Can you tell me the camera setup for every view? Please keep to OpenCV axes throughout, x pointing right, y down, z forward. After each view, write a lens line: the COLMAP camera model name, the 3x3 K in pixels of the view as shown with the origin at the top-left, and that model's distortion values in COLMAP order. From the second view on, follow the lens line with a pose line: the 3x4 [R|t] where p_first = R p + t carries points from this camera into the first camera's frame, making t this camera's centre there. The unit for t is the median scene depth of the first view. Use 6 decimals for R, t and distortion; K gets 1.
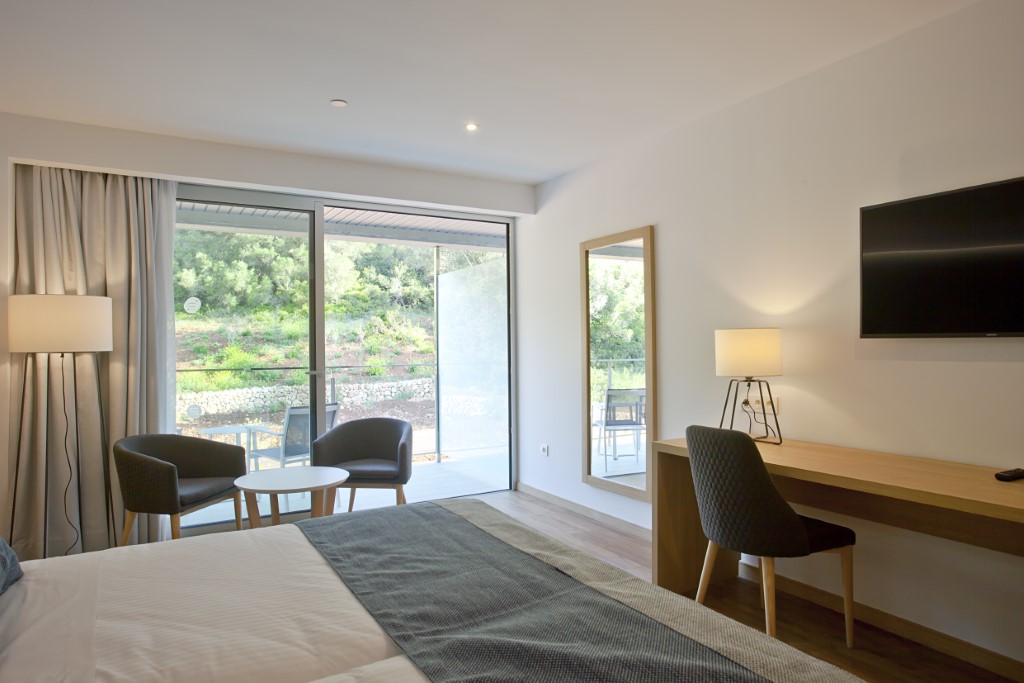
lens RADIAL K [[636.4, 0, 477.1], [0, 636.4, 350.8], [0, 0, 1]] dist [-0.006919, 0.001474]
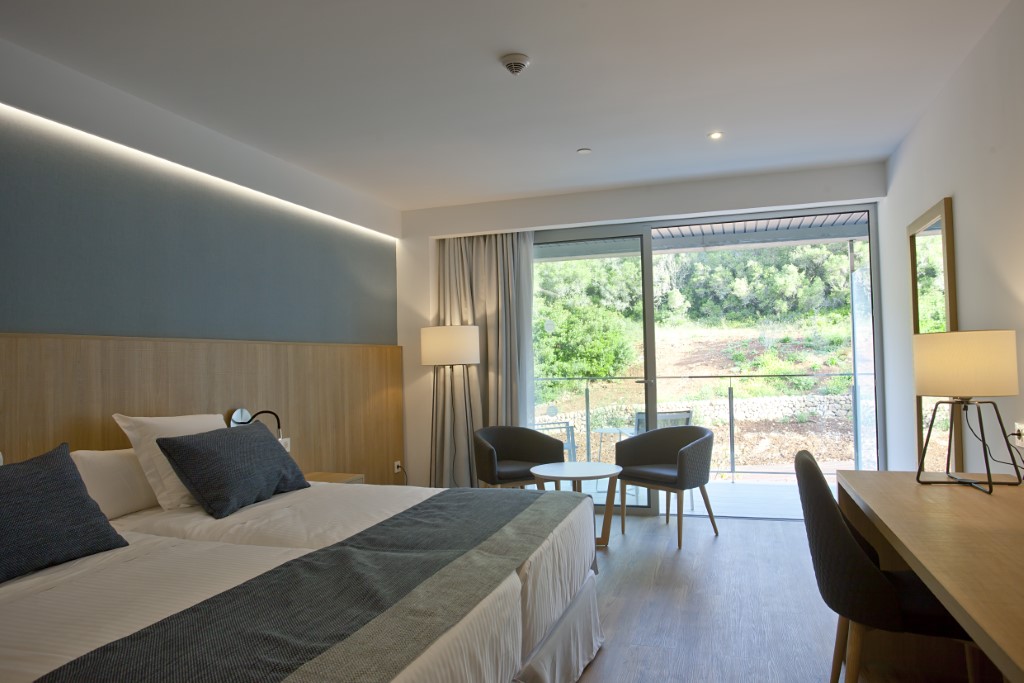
lens RADIAL K [[636.4, 0, 486.7], [0, 636.4, 365.7], [0, 0, 1]] dist [-0.006919, 0.001474]
pose [[0.677269, -0.001141, -0.735735, 0.326290], [0.010526, 0.999911, 0.008138, -0.005472], [0.735660, -0.013256, 0.677221, 0.049437]]
